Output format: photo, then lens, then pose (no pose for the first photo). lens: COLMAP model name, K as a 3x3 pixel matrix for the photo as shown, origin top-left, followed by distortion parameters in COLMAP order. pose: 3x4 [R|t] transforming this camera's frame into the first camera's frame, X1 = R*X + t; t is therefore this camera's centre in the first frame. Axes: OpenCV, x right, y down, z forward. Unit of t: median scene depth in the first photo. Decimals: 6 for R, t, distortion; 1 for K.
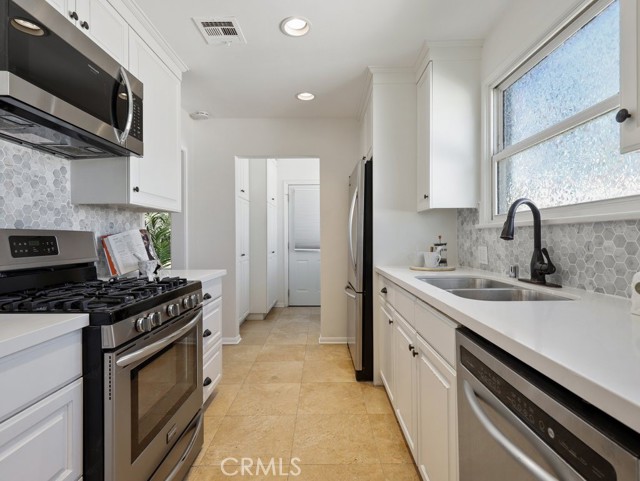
lens RADIAL K [[327.5, 0, 321.6], [0, 327.5, 236.4], [0, 0, 1]] dist [0.008953, -0.001201]
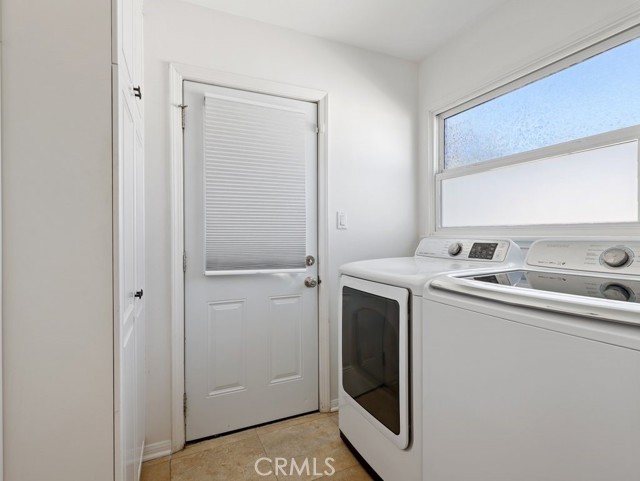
lens RADIAL K [[327.5, 0, 319.6], [0, 327.5, 238.2], [0, 0, 1]] dist [0.008953, -0.001201]
pose [[0.908224, -0.001492, 0.418483, -0.116399], [0.000825, 0.999998, 0.001775, 0.004096], [-0.418484, -0.001267, 0.908223, 0.641706]]
